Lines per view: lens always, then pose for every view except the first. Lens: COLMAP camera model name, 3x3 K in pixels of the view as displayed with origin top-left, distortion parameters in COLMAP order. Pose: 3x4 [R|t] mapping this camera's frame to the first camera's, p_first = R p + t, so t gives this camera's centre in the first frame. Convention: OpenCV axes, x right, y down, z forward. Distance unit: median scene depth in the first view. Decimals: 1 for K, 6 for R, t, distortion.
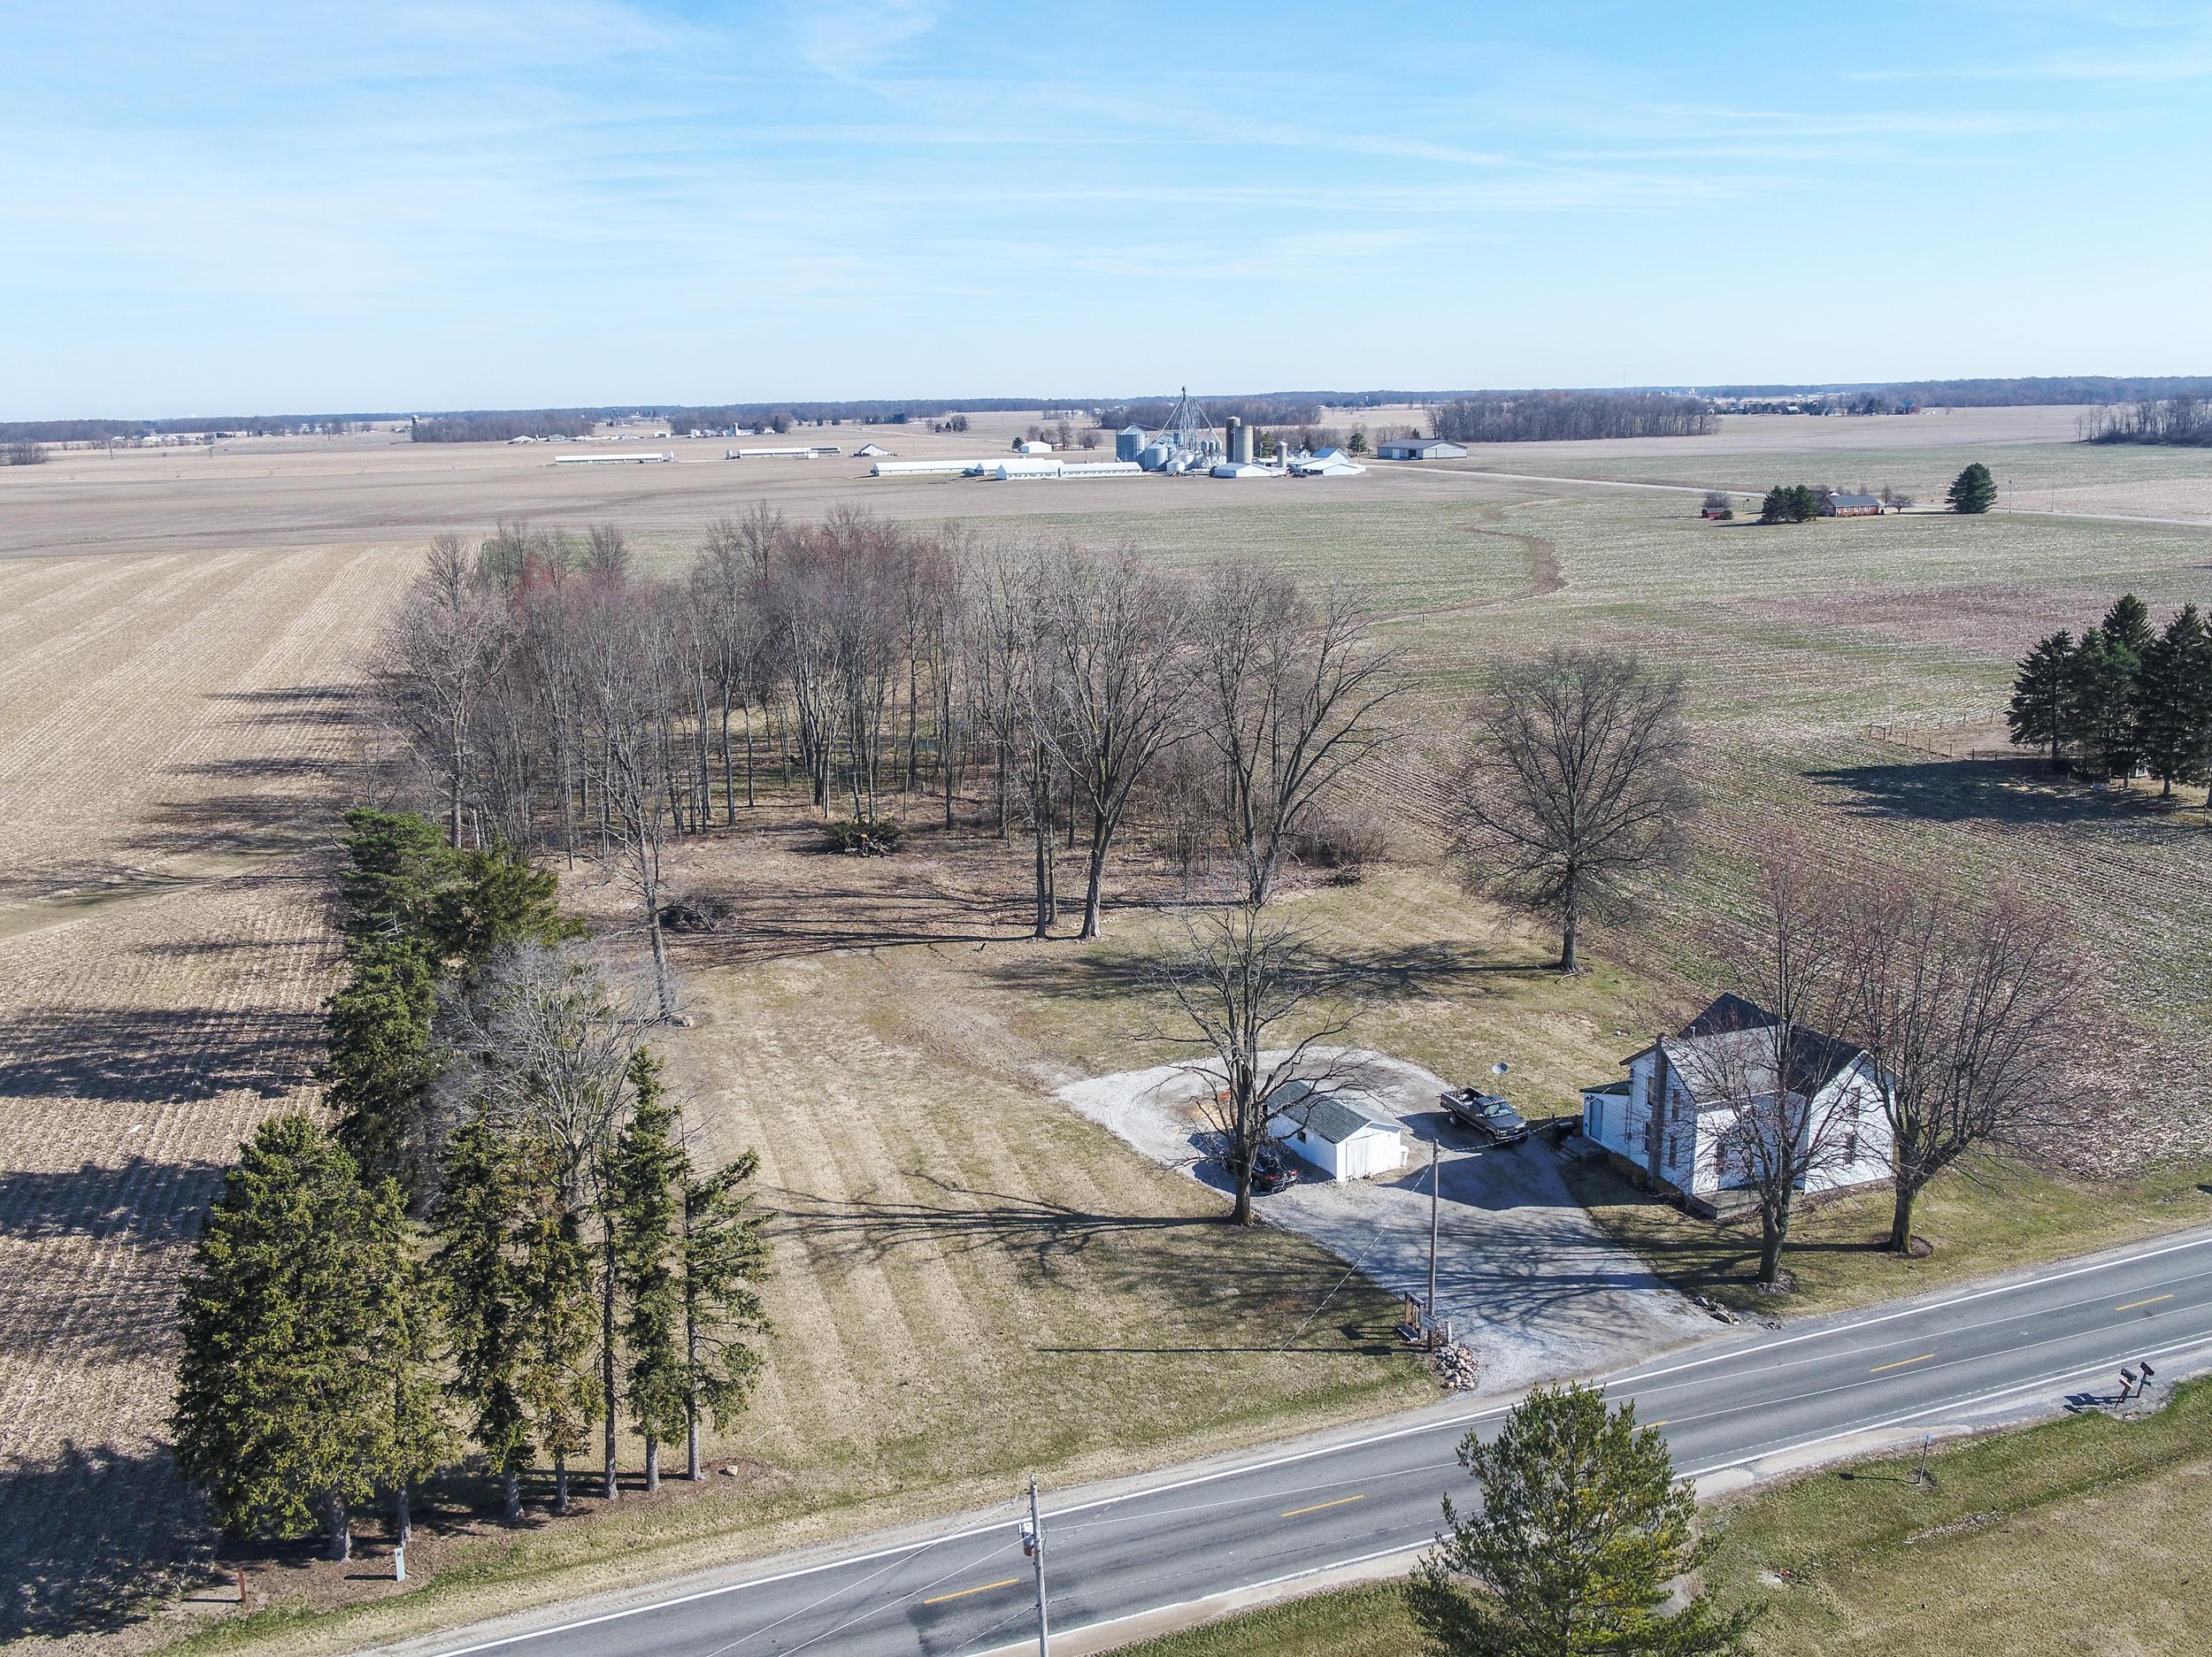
lens RADIAL K [[1915.4, 0, 1120.2], [0, 1915.4, 814.0], [0, 0, 1]] dist [-0.008504, 0.003745]
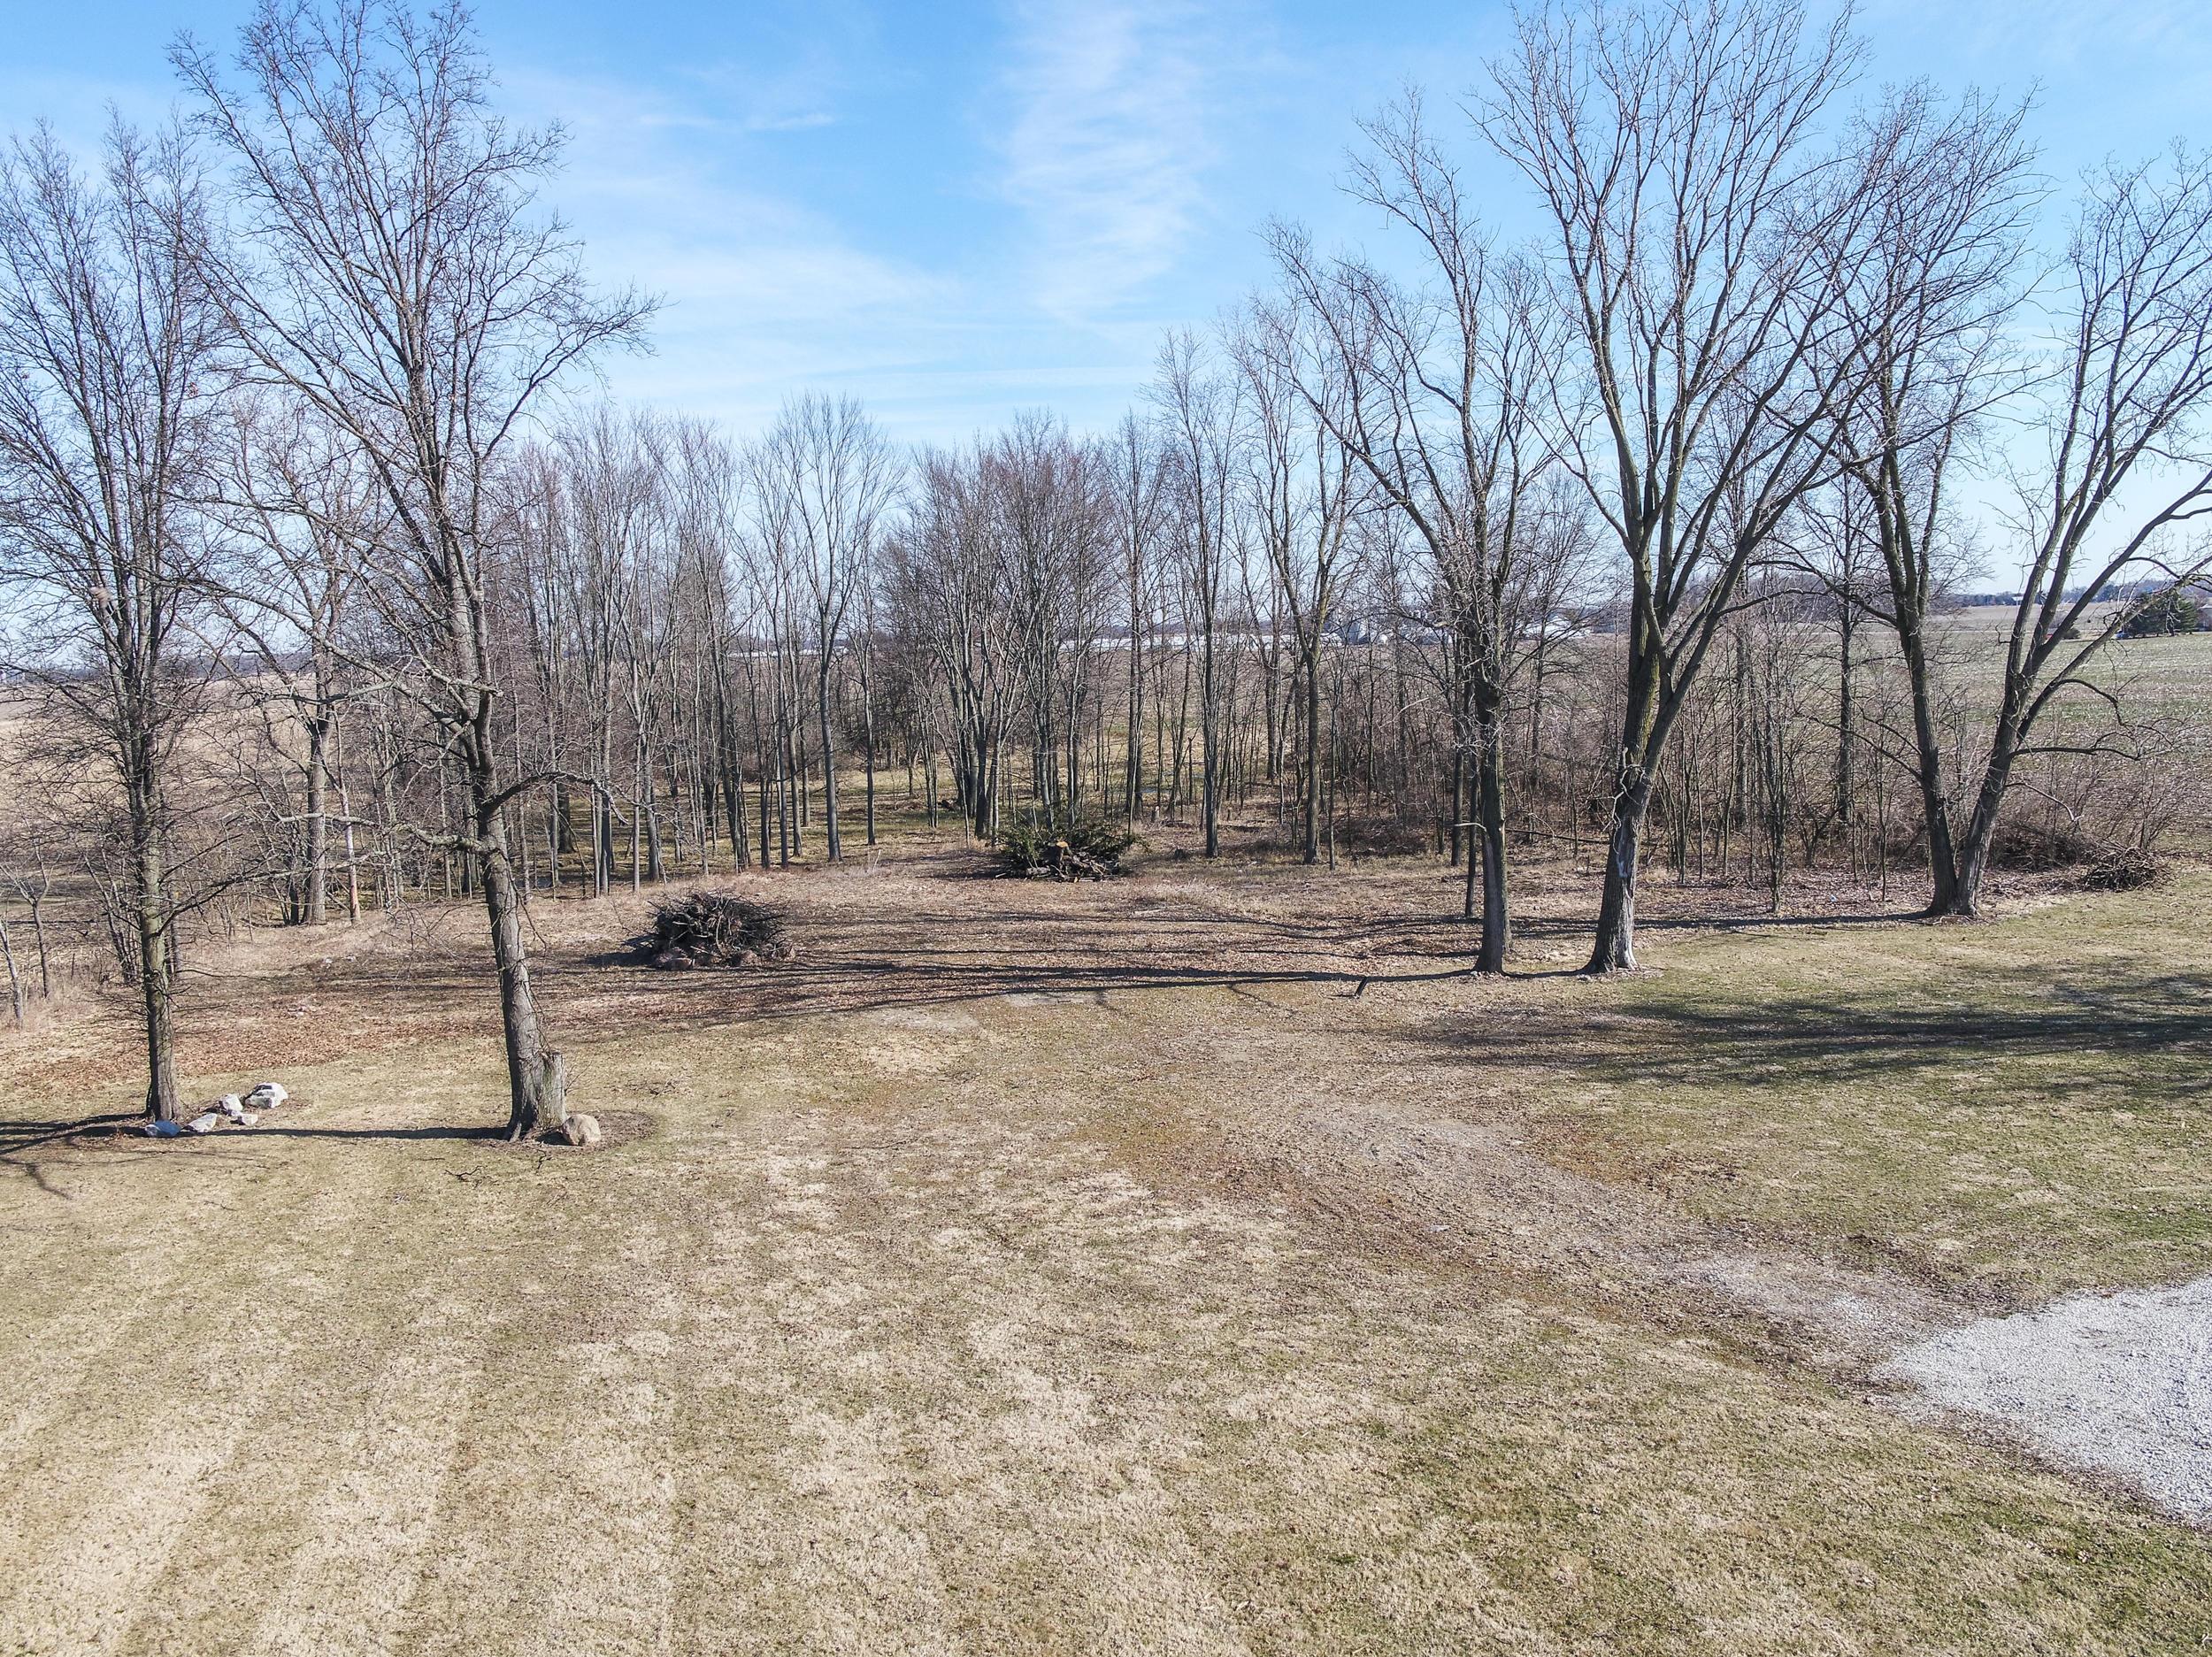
lens RADIAL K [[1905.2, 0, 1113.0], [0, 1905.2, 820.6], [0, 0, 1]] dist [-0.014217, 0.005339]
pose [[0.995600, -0.009122, -0.093261, -0.103957], [-0.001787, 0.993221, -0.116224, 0.097874], [0.093689, 0.115879, 0.988835, 0.702232]]
